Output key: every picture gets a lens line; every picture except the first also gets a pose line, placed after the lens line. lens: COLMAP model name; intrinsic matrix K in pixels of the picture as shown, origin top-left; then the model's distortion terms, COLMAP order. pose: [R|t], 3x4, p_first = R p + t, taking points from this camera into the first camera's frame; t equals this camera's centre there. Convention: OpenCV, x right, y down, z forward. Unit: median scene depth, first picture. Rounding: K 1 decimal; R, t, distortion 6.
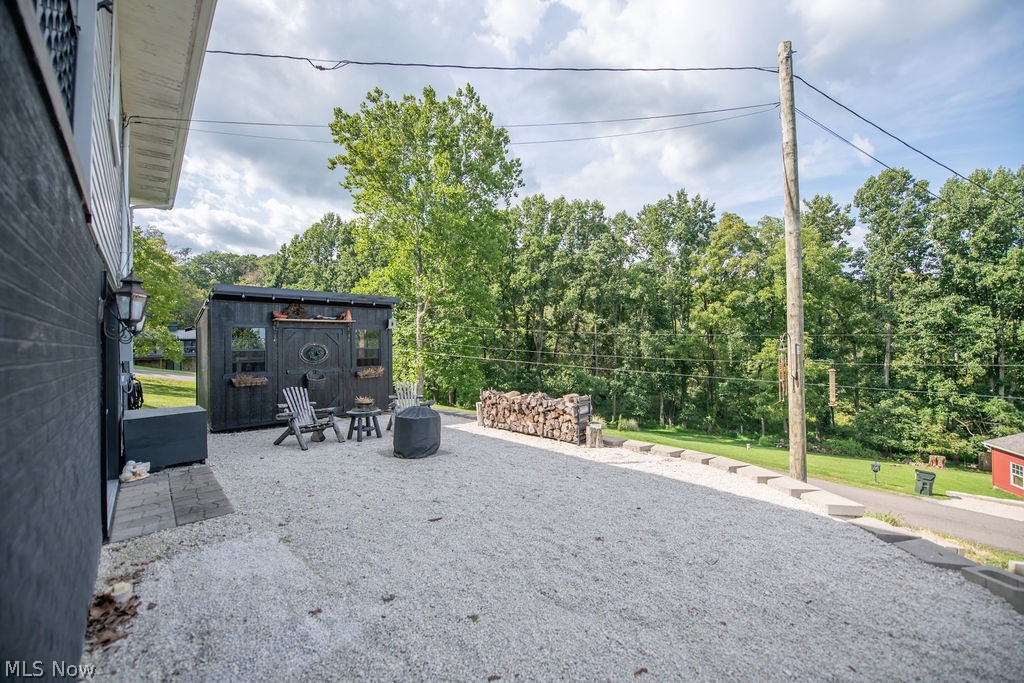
lens RADIAL K [[408.5, 0, 514.4], [0, 408.5, 337.5], [0, 0, 1]] dist [-0.012886, -0.003149]
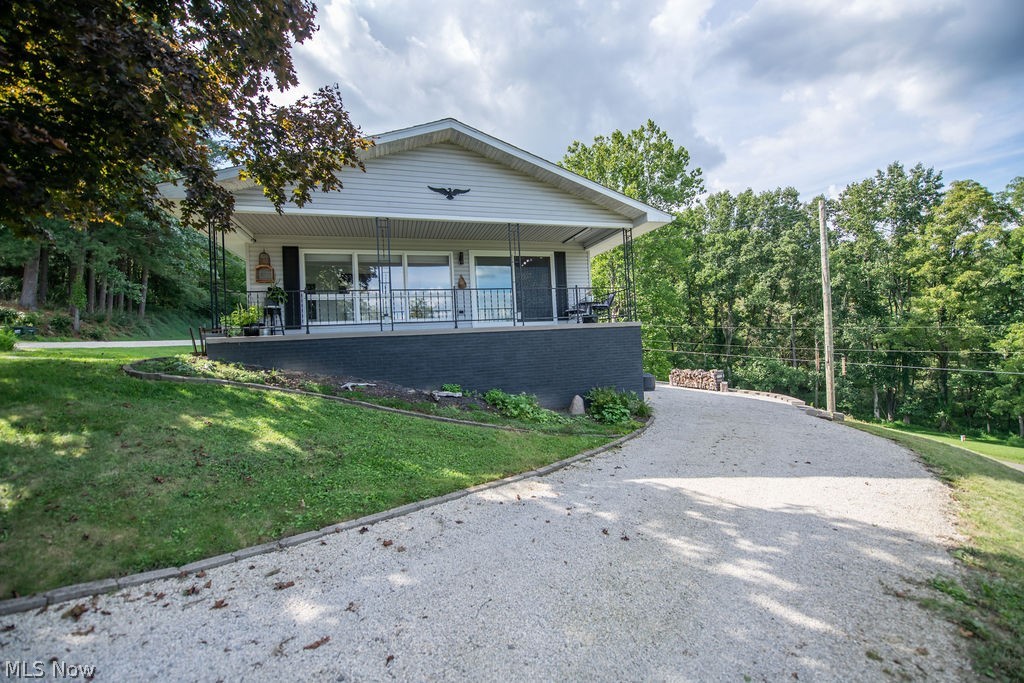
lens RADIAL K [[408.5, 0, 514.4], [0, 408.5, 337.5], [0, 0, 1]] dist [-0.012886, -0.003149]
pose [[0.903405, -0.029016, -0.427805, 0.015583], [0.037146, 0.999253, 0.010667, -0.014634], [0.427176, -0.025528, 0.903808, -0.211601]]
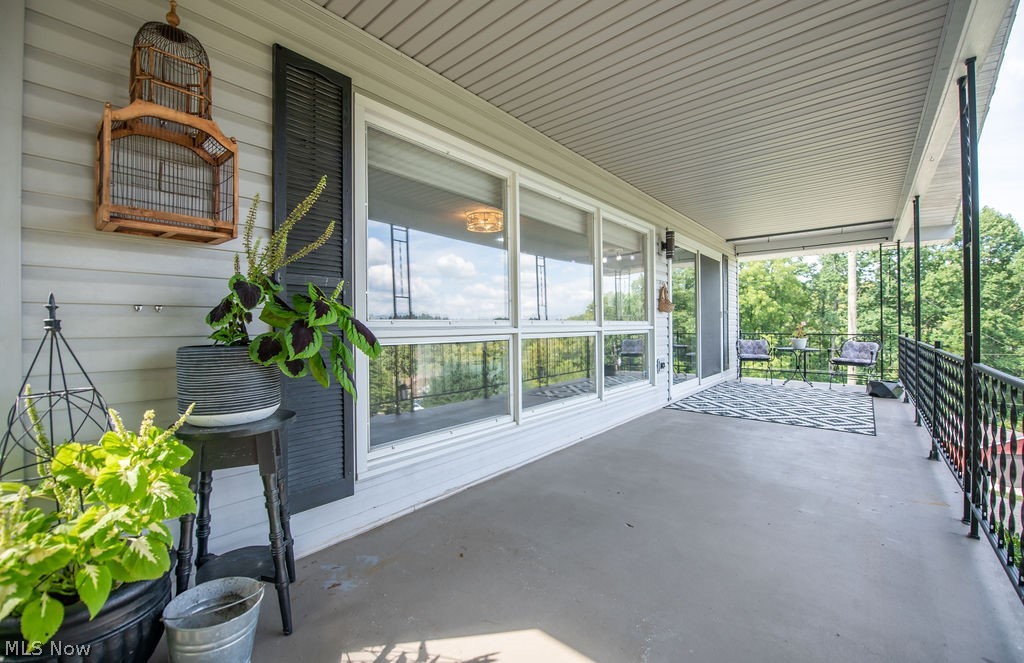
lens RADIAL K [[419.2, 0, 514.9], [0, 419.2, 327.4], [0, 0, 1]] dist [-0.016482, -0.000085]
pose [[0.992497, 0.016026, 0.121214, -0.162858], [-0.018540, 0.999635, 0.019644, -0.039138], [-0.120855, -0.021744, 0.992432, -0.113049]]
